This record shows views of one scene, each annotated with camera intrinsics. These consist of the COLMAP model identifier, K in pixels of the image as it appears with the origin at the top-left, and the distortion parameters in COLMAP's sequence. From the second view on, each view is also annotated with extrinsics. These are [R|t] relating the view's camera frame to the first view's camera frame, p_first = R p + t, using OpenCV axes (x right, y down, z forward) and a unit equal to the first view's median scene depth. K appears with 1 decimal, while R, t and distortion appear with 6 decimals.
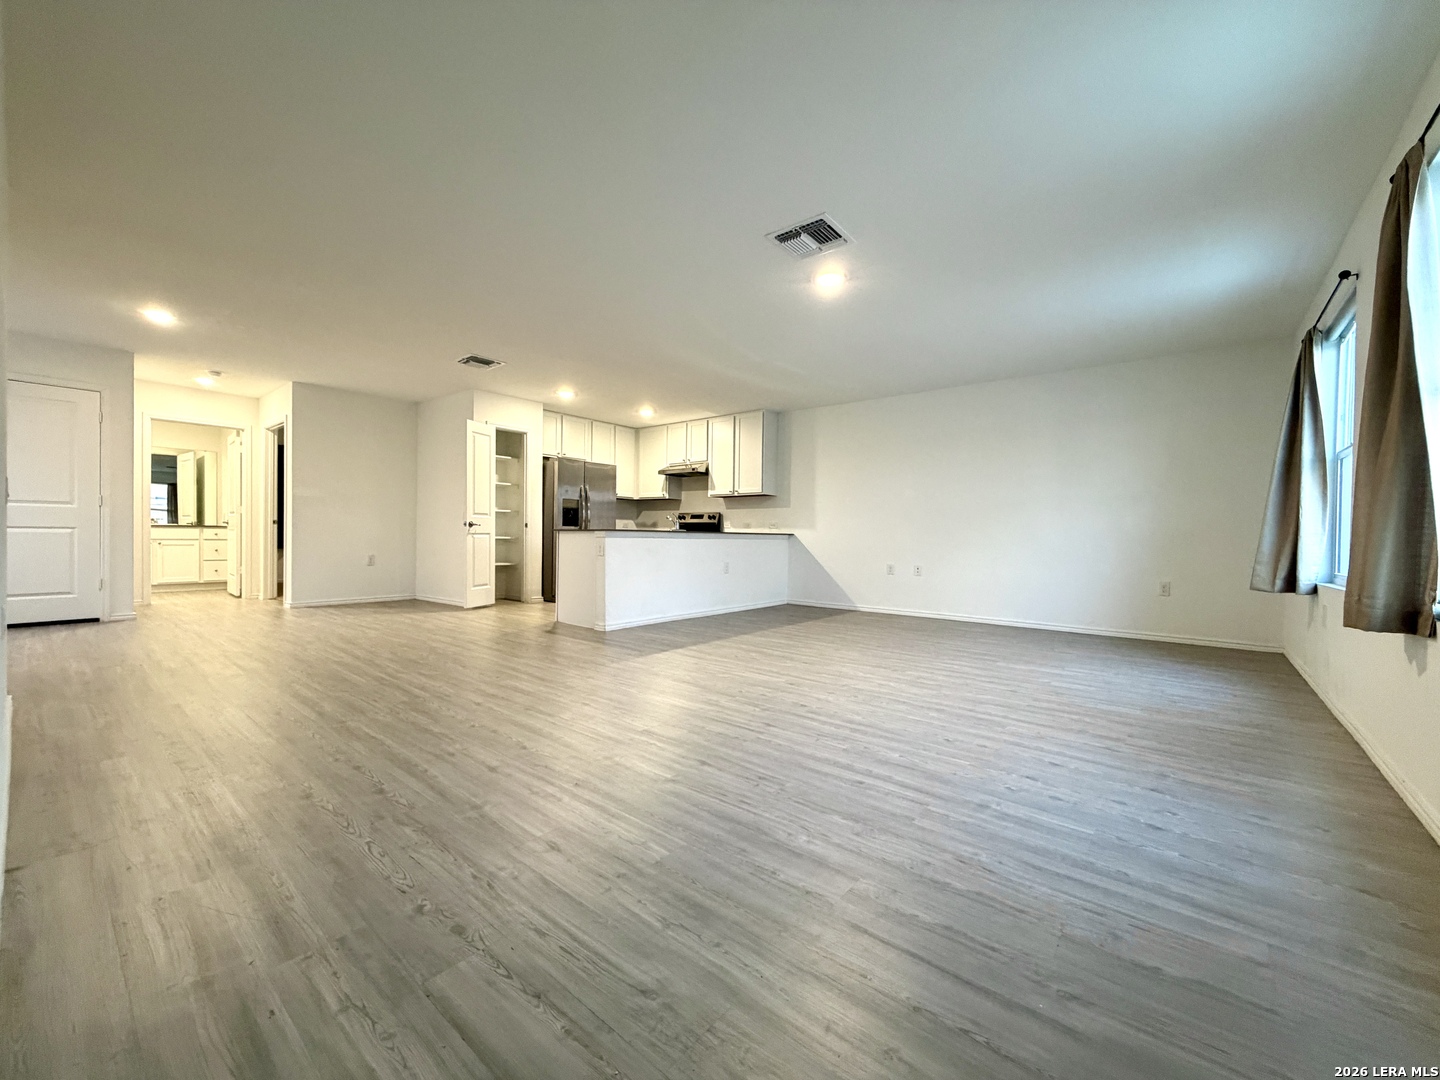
lens RADIAL K [[575.5, 0, 716.2], [0, 575.5, 541.8], [0, 0, 1]] dist [-0.000705, -0.000099]
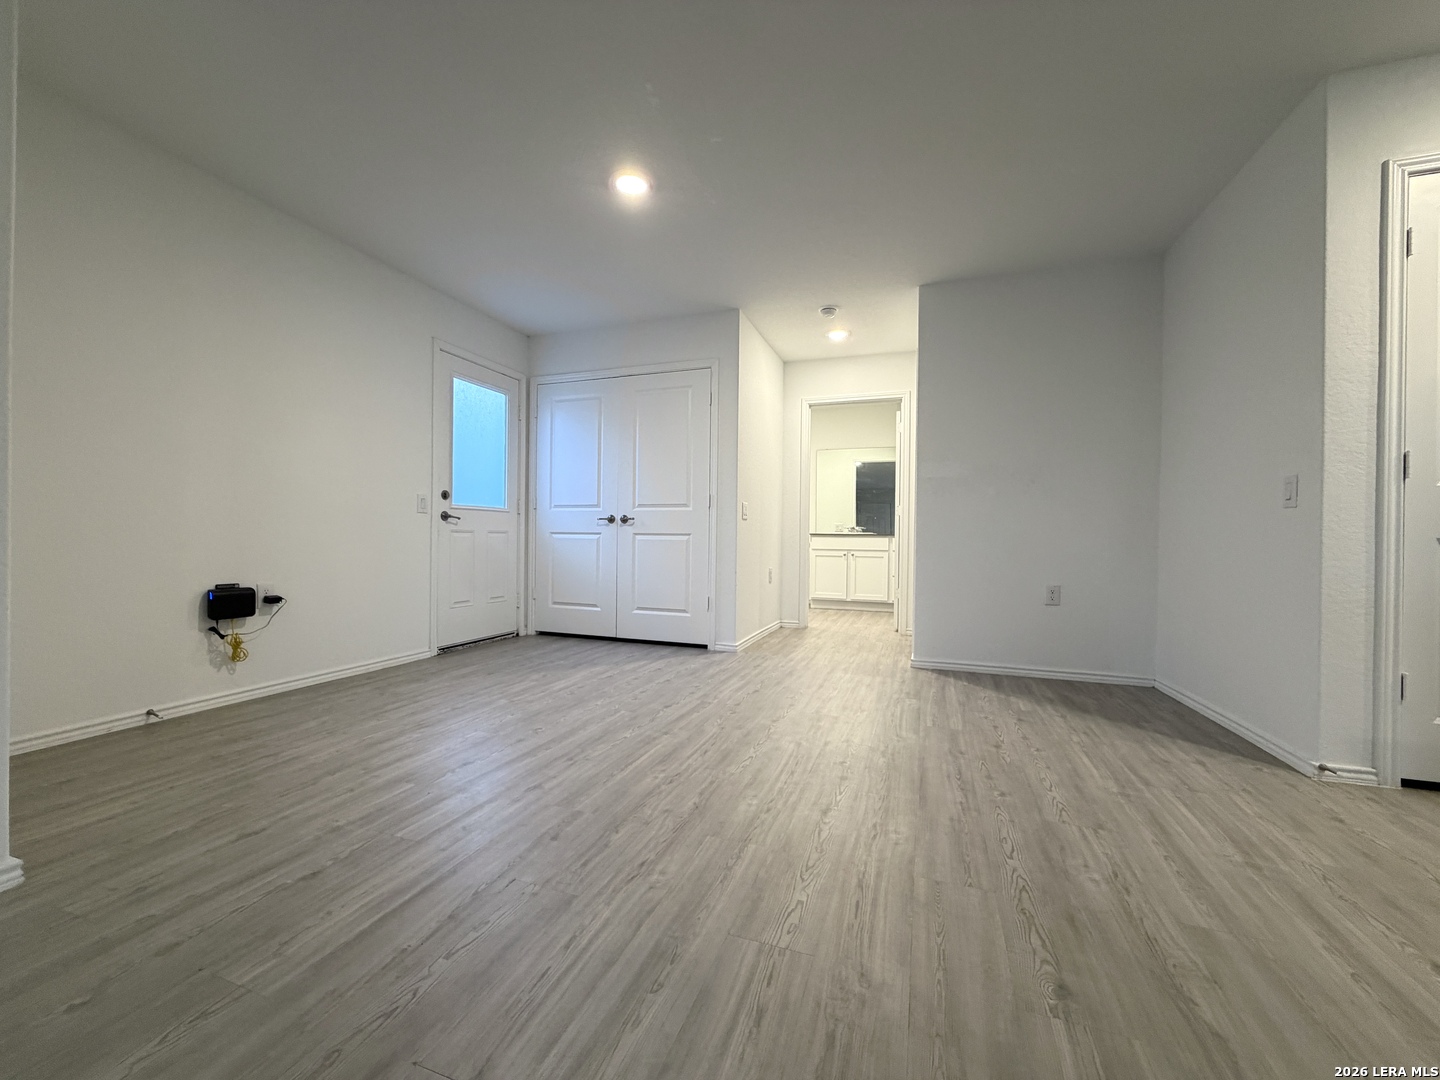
lens RADIAL K [[575.5, 0, 716.2], [0, 575.5, 541.8], [0, 0, 1]] dist [-0.000705, -0.000099]
pose [[0.337087, -0.001714, -0.941472, -0.205615], [-0.017503, 0.999814, -0.008087, -0.005049], [0.941311, 0.019205, 0.336994, 0.501299]]
